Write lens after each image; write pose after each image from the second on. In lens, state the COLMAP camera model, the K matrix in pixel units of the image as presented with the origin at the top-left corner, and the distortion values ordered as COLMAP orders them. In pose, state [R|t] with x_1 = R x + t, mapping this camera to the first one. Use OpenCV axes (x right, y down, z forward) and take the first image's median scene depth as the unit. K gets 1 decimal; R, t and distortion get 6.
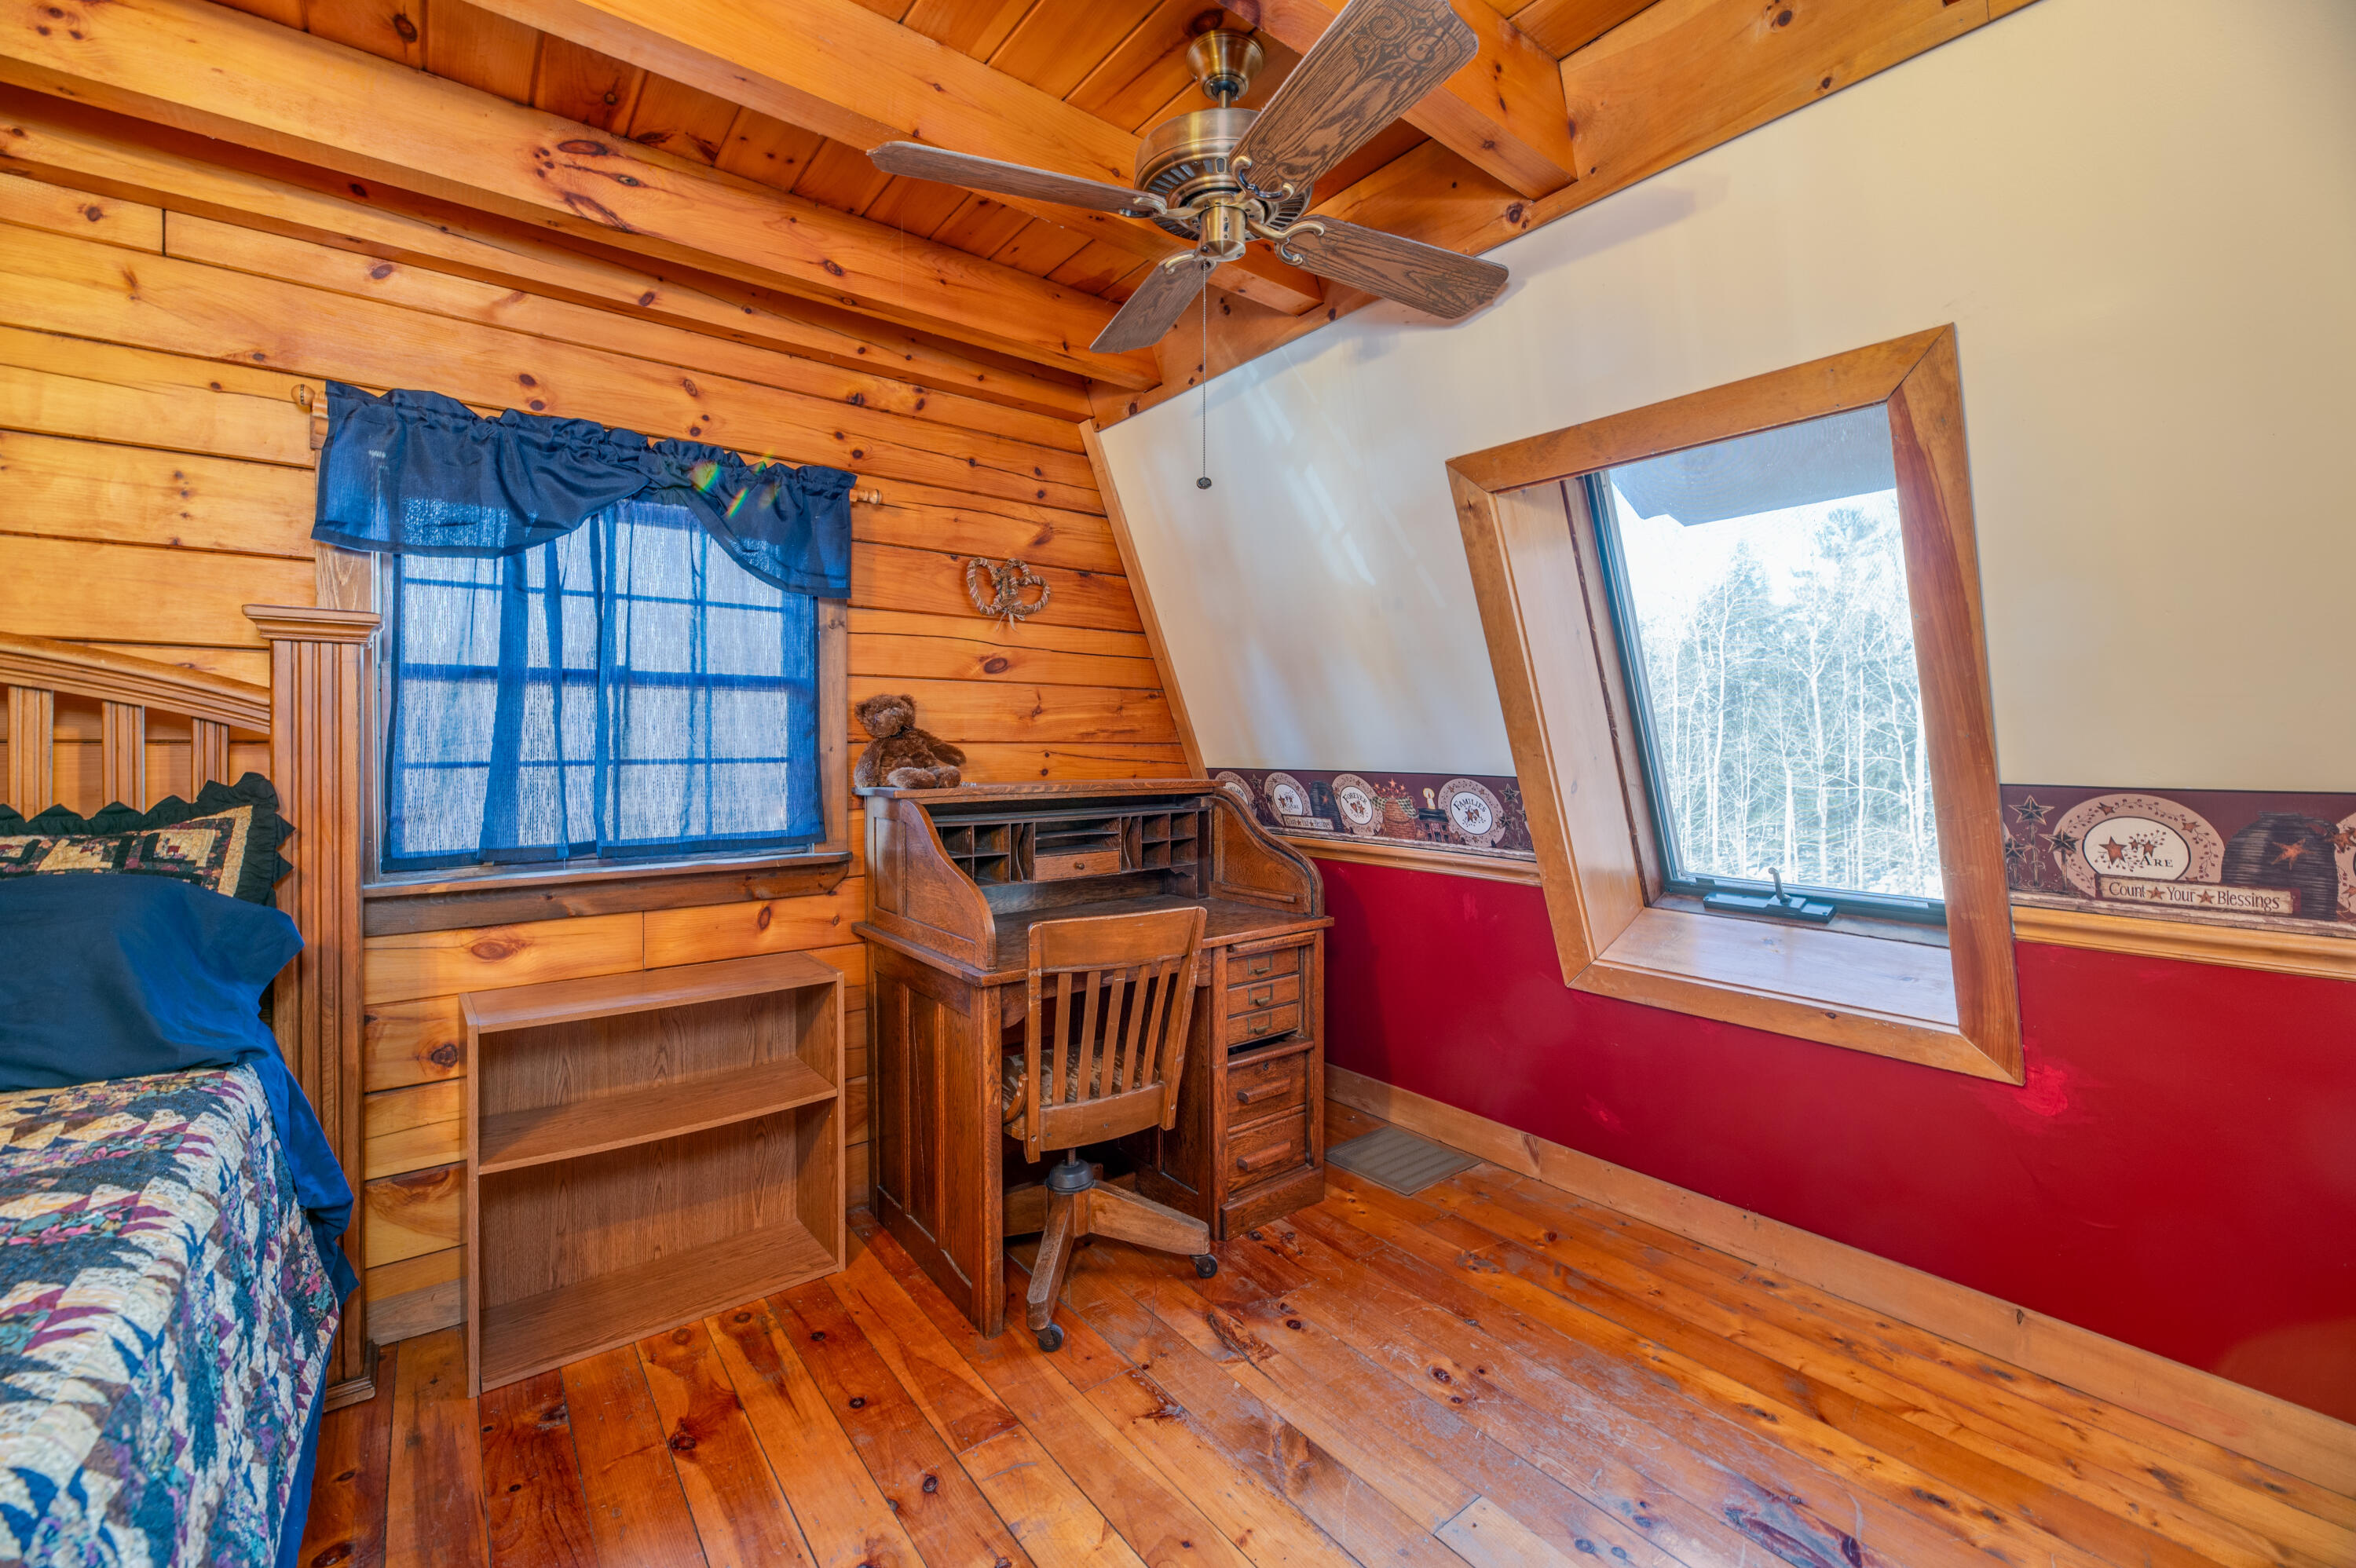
lens RADIAL K [[983.7, 0, 1179.6], [0, 983.7, 739.4], [0, 0, 1]] dist [-0.000494, -0.000099]
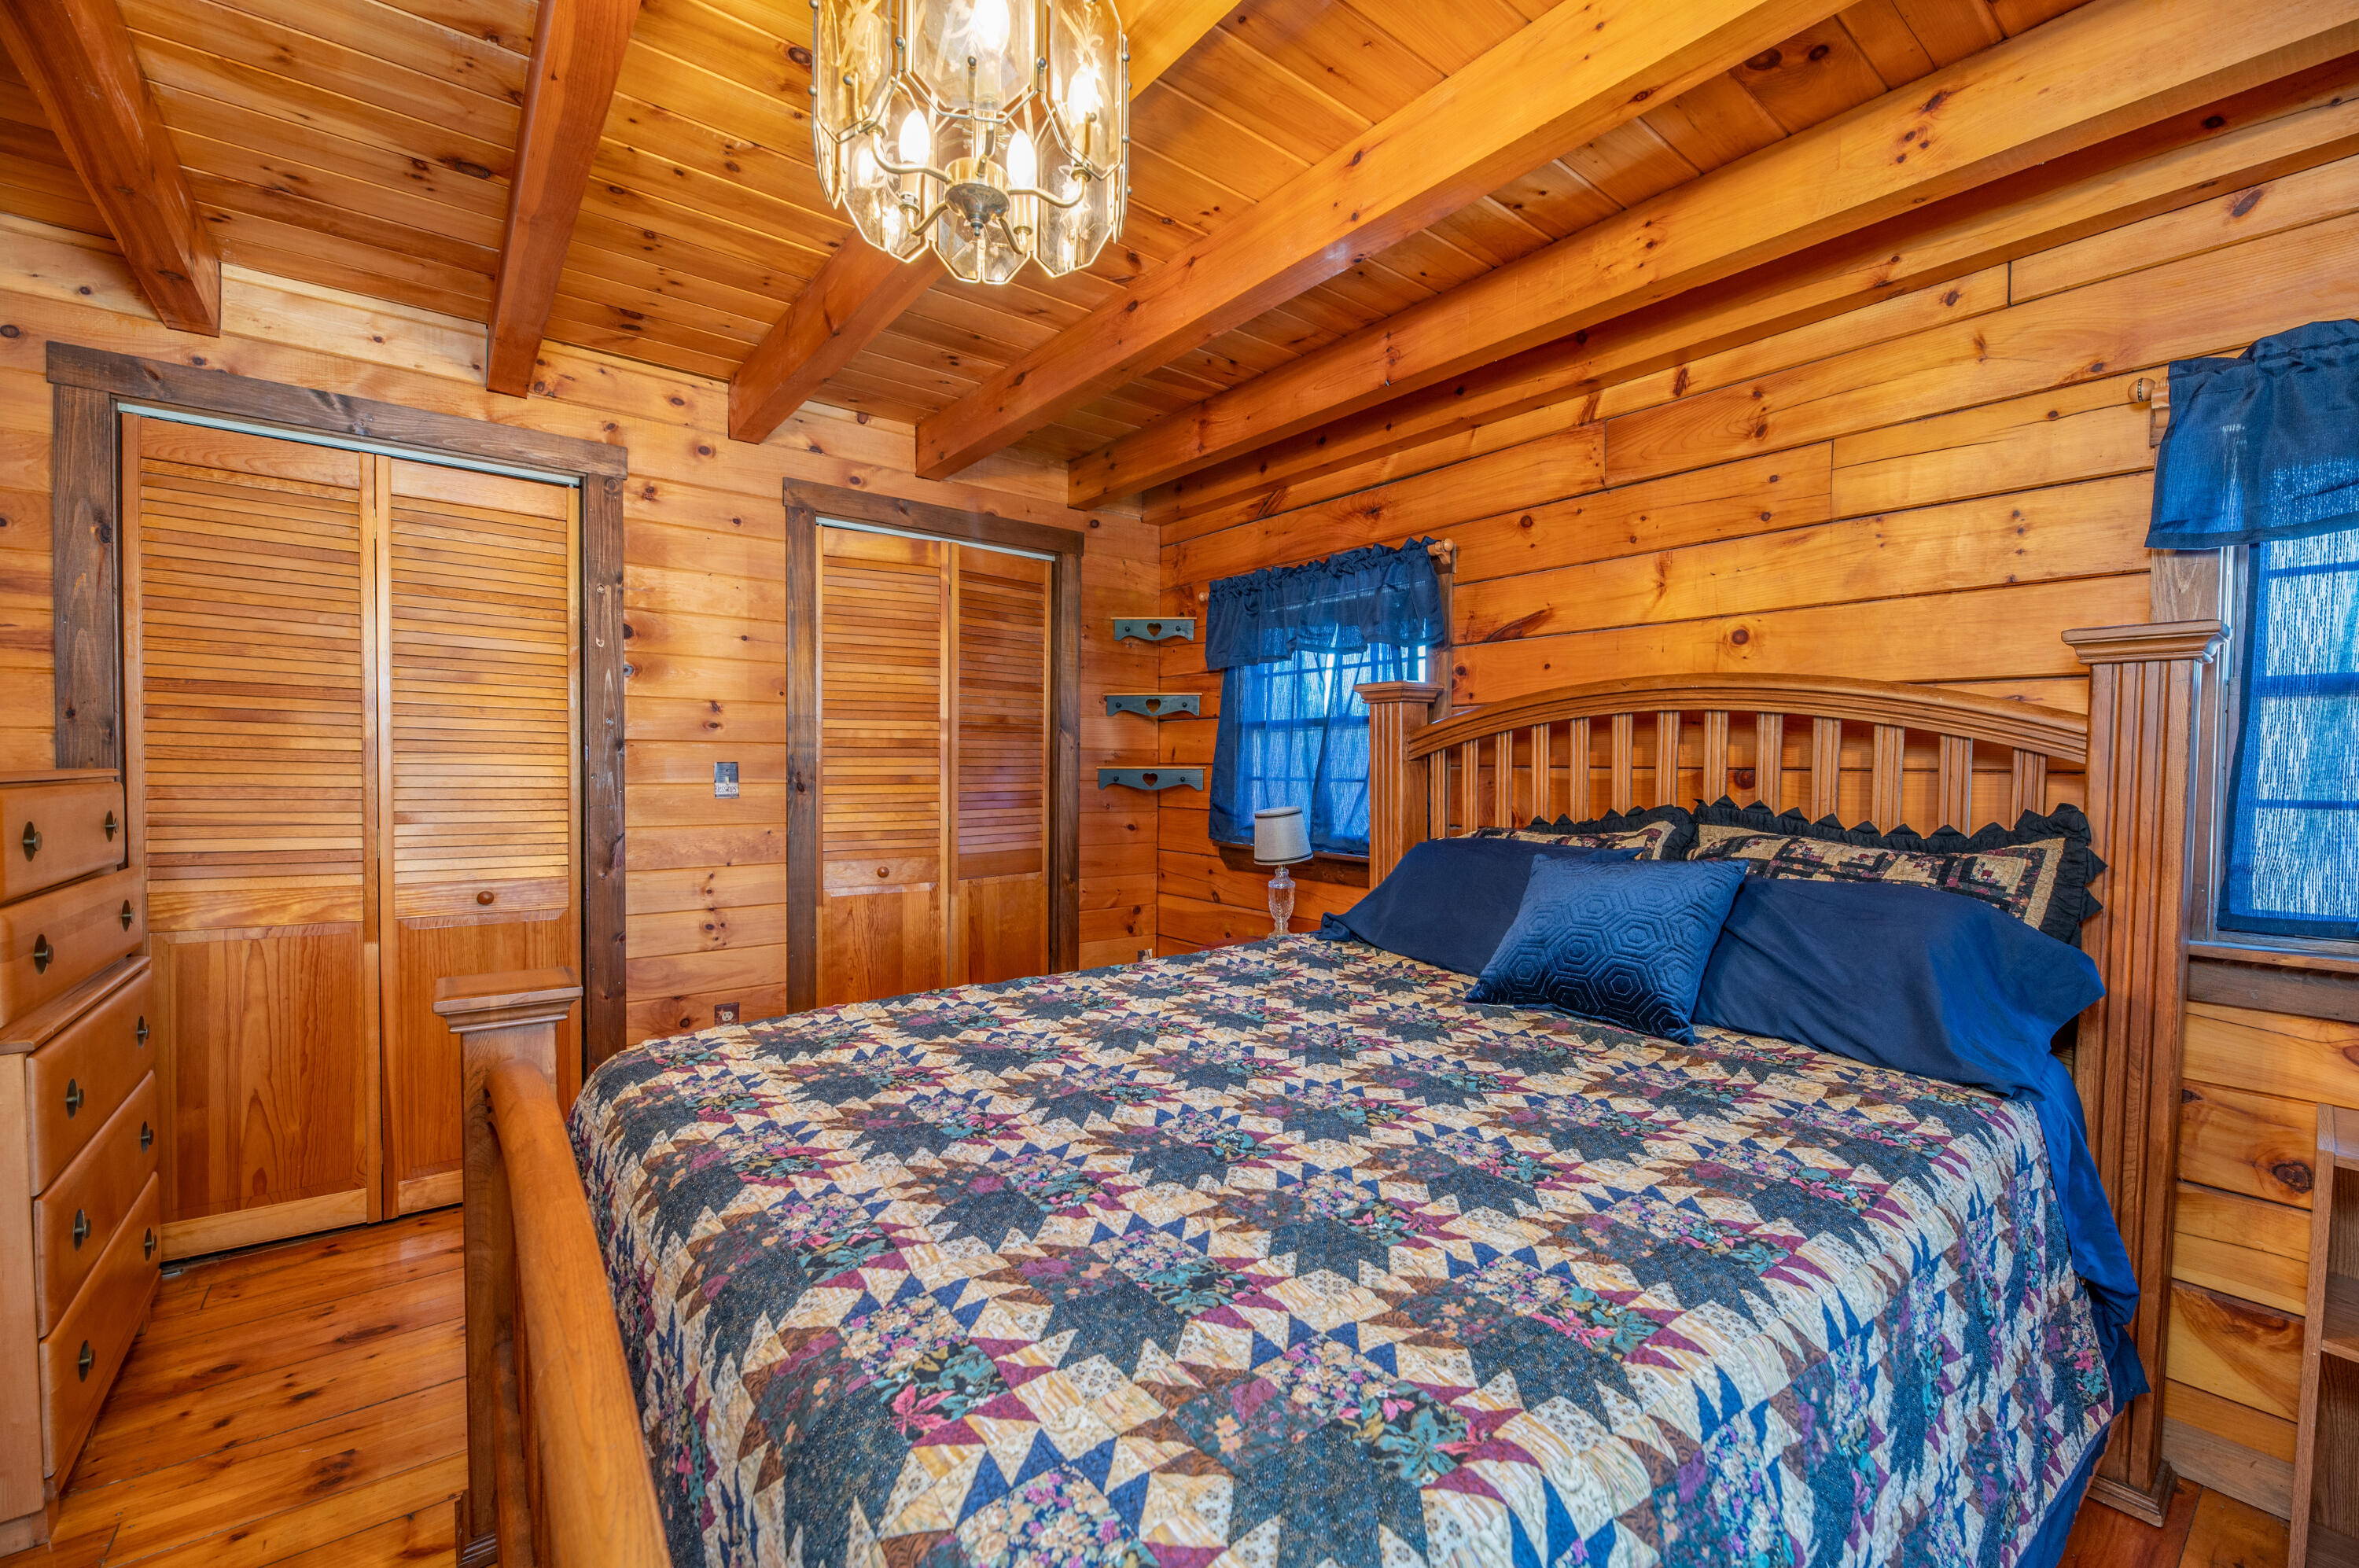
lens RADIAL K [[962.2, 0, 1179.4], [0, 962.2, 792.8], [0, 0, 1]] dist [-0.009994, -0.000312]
pose [[0.006508, 0.031057, -0.999496, -0.010583], [-0.005248, 0.999505, 0.031023, -0.001889], [0.999965, 0.005043, 0.006668, 0.129563]]
